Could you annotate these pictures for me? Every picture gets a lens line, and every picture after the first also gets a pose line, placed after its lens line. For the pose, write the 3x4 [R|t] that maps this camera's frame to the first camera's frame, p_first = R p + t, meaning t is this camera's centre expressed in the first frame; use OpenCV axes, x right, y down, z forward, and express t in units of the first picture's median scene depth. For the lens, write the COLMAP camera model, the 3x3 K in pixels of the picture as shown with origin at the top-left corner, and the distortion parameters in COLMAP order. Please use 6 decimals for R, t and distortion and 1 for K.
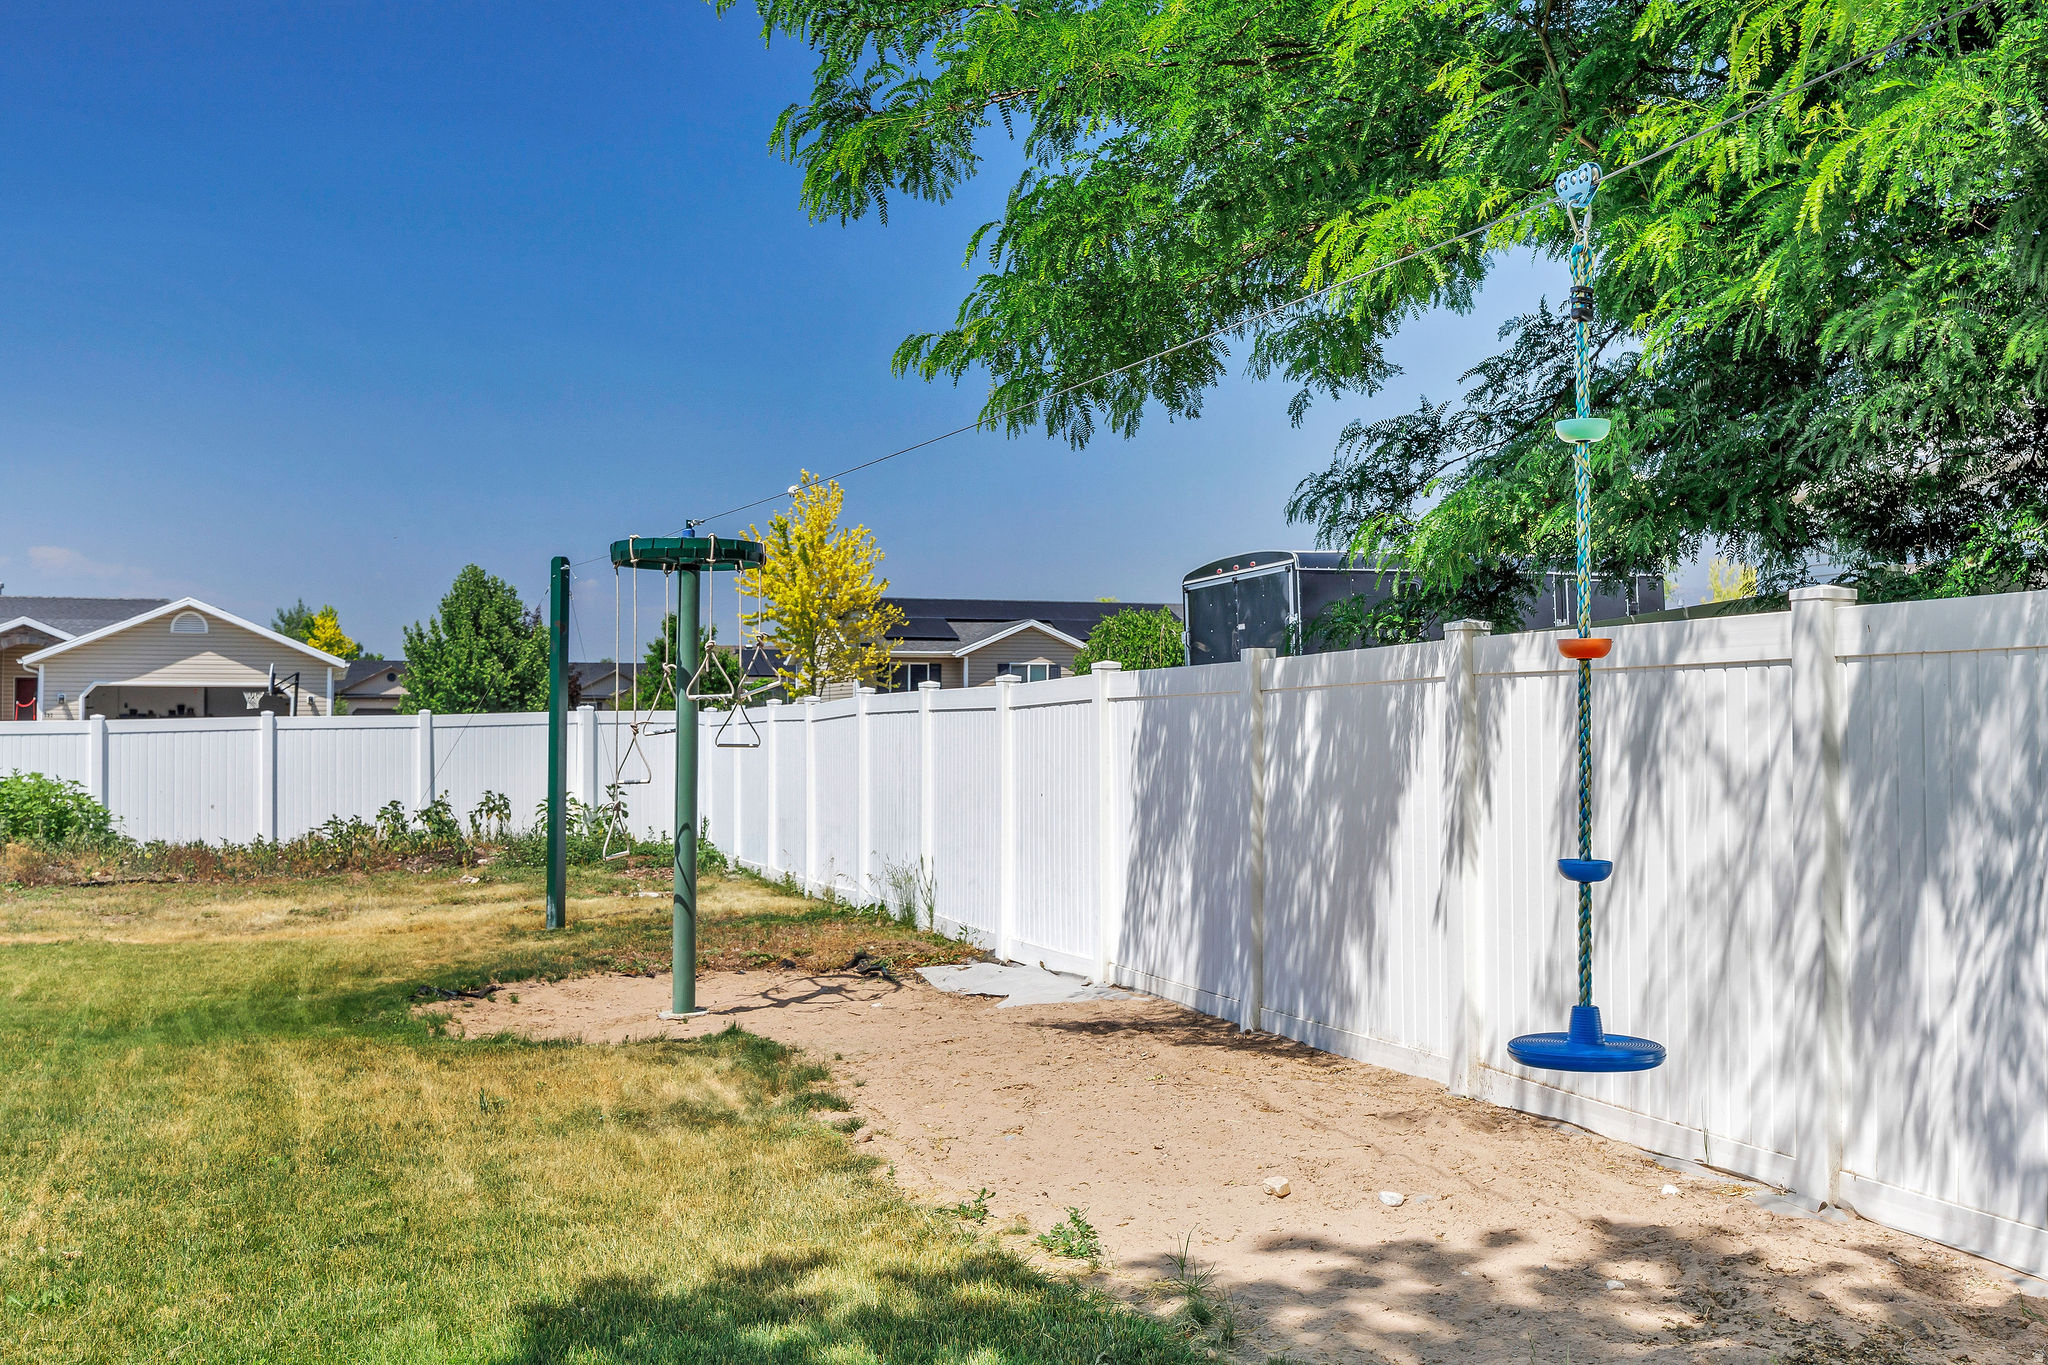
lens RADIAL K [[2046.4, 0, 975.5], [0, 2046.4, 702.4], [0, 0, 1]] dist [-0.004297, 0.028123]
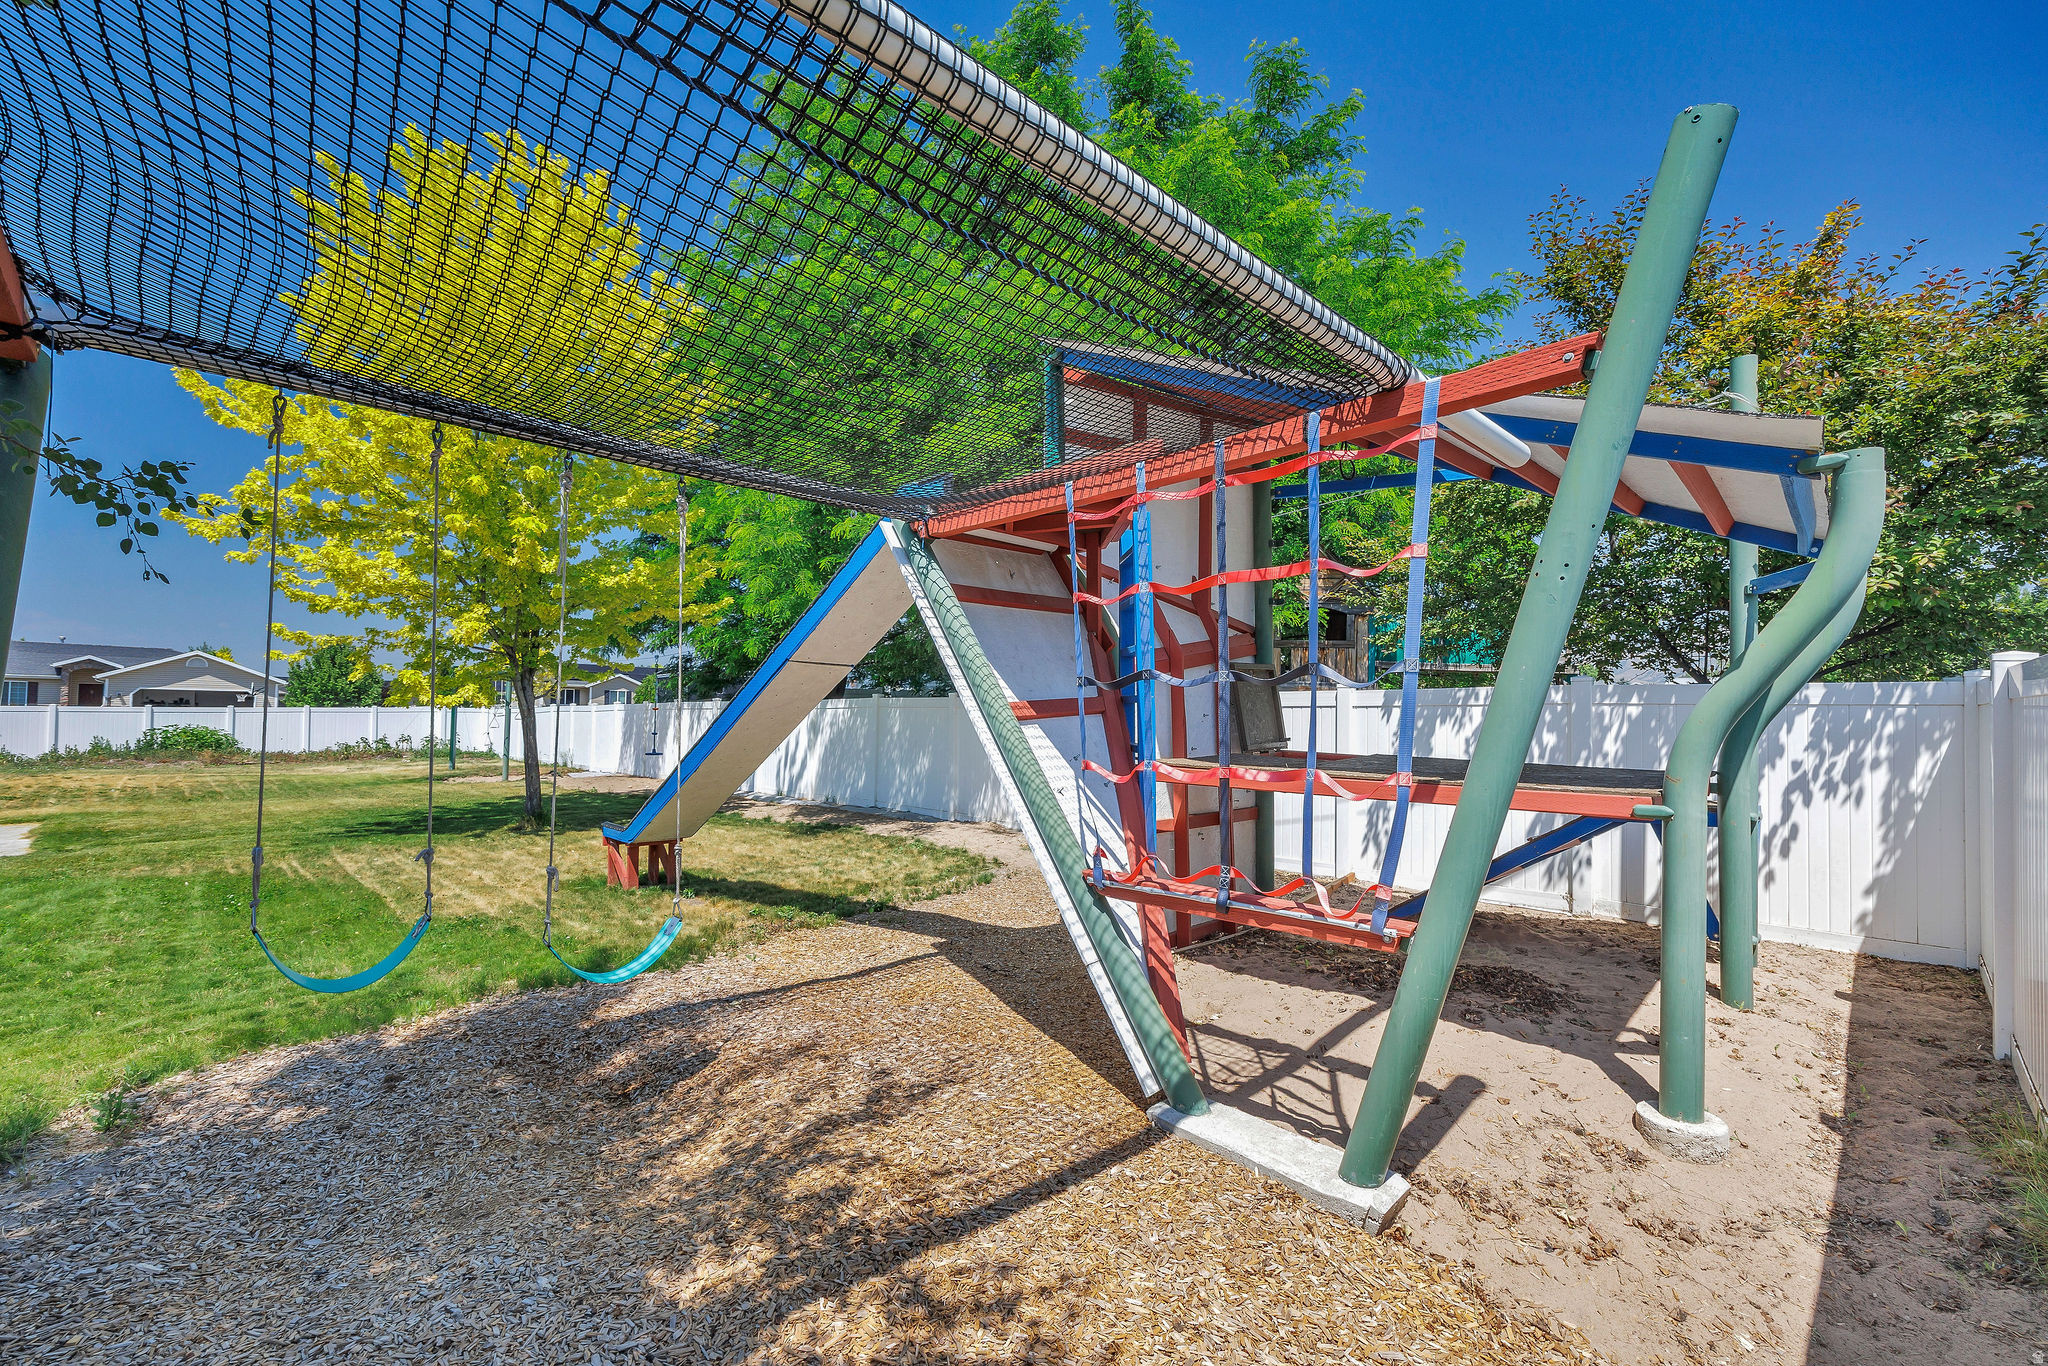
lens RADIAL K [[820.0, 0, 1024.0], [0, 820.0, 683.0], [0, 0, 1]] dist [-0.000624, 0.000034]
pose [[0.885734, 0.036083, 0.462789, 0.008940], [-0.022116, 0.999122, -0.035572, -0.009324], [-0.463666, 0.021272, 0.885755, -0.512270]]
